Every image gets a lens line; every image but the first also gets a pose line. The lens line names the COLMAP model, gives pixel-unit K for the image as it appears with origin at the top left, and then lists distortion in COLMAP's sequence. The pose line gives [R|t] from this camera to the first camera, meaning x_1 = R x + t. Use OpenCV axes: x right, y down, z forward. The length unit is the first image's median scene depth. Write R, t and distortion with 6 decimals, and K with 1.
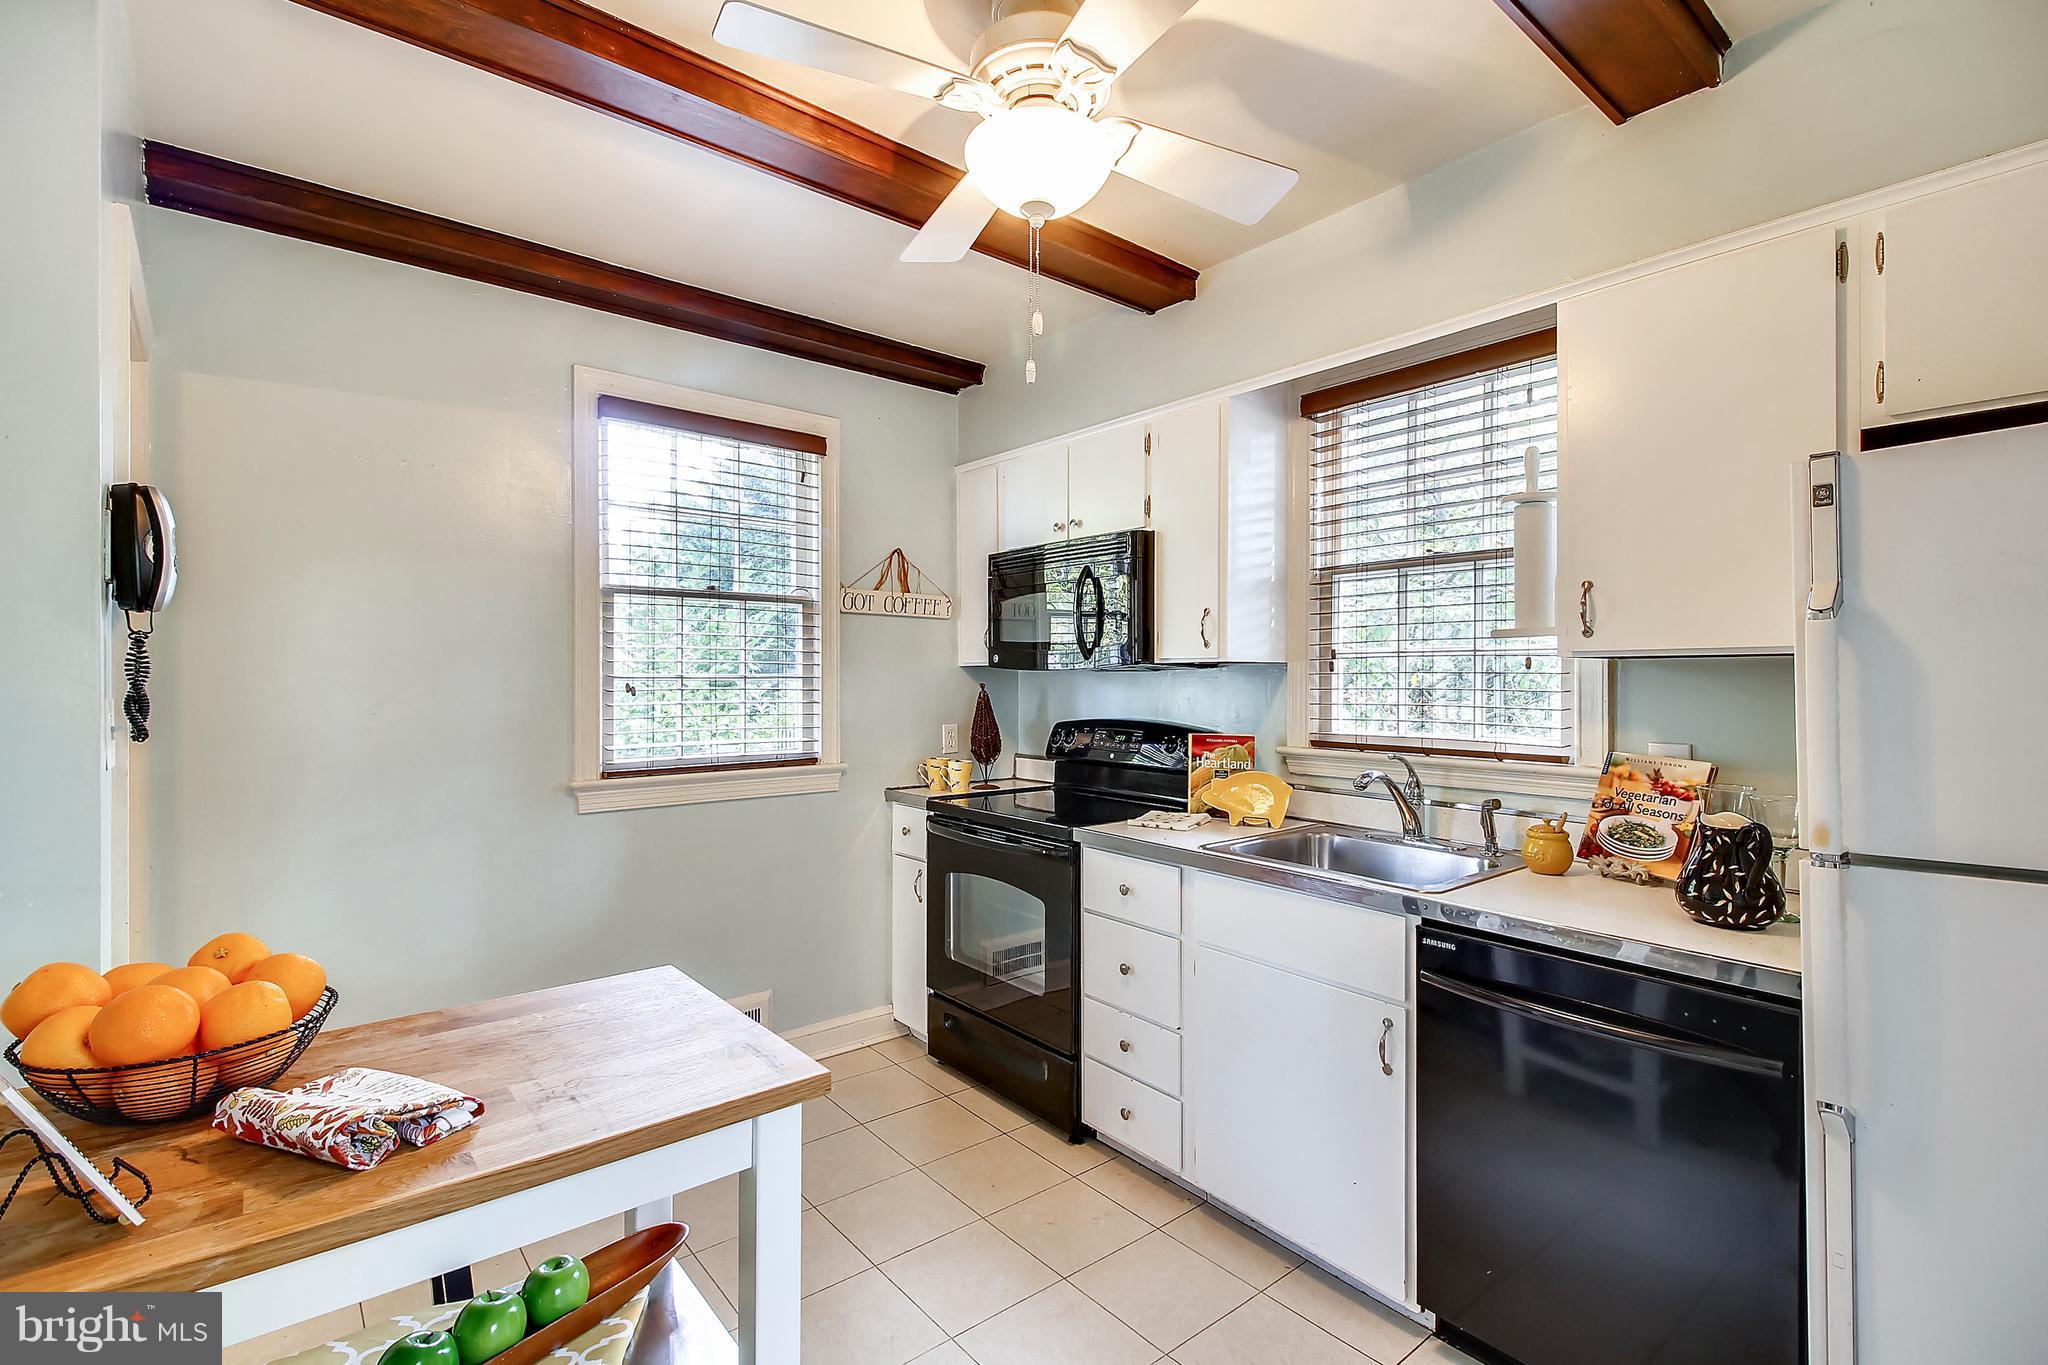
lens RADIAL K [[940.0, 0, 1030.4], [0, 940.0, 676.3], [0, 0, 1]] dist [0.018381, 0.000022]
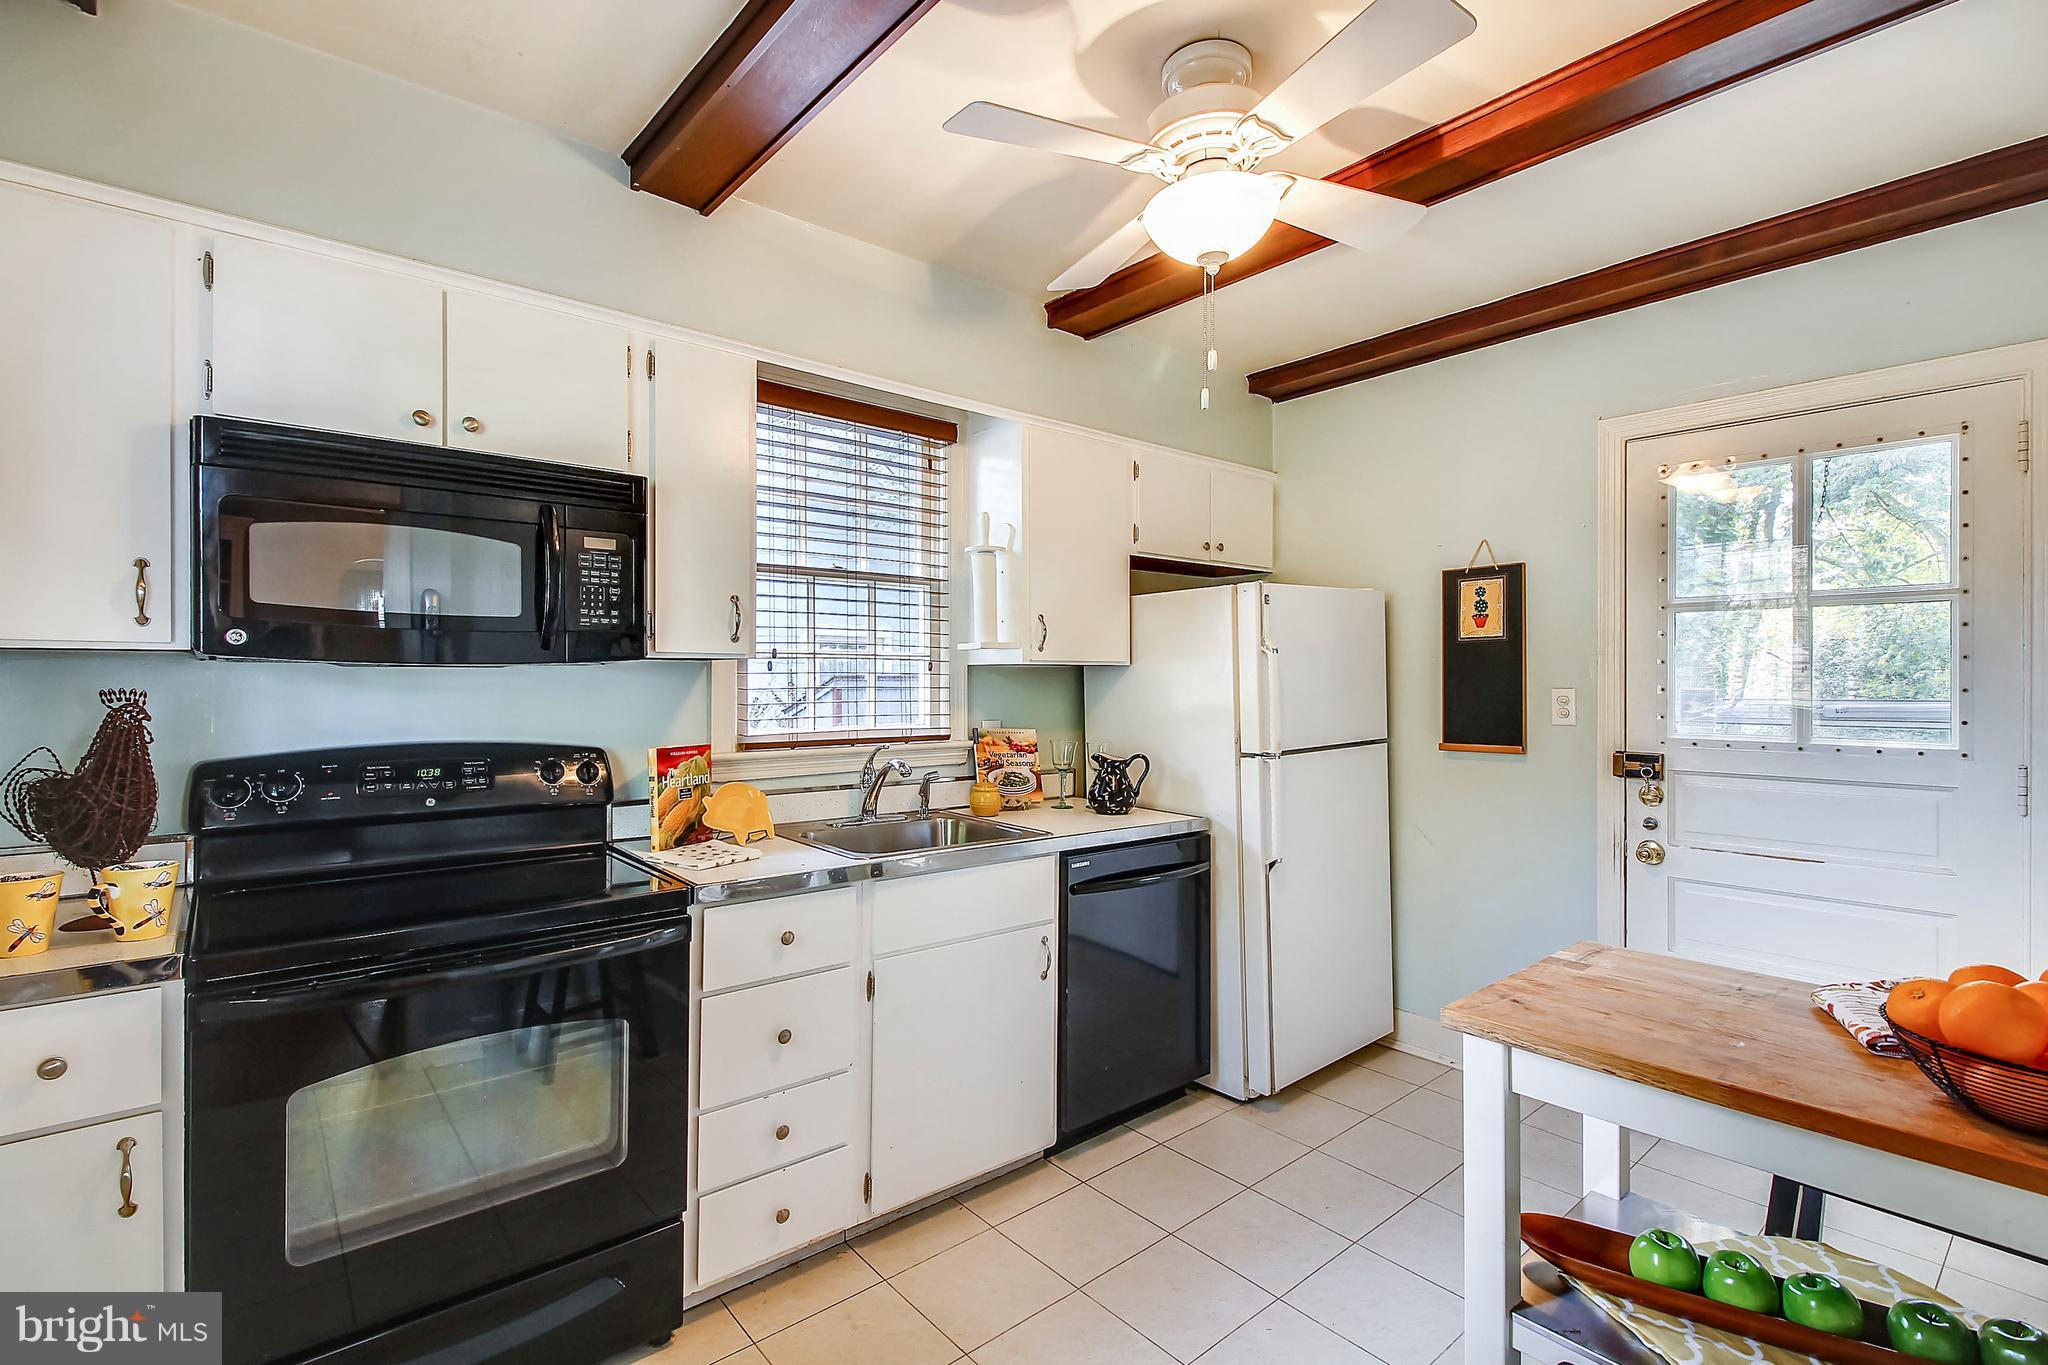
lens RADIAL K [[940.0, 0, 1030.4], [0, 940.0, 676.3], [0, 0, 1]] dist [0.018381, 0.000022]
pose [[-0.019723, 0.002867, 0.999801, -0.744063], [-0.002228, 0.999993, -0.002911, 0.002853], [-0.999803, -0.002285, -0.019716, 0.834268]]
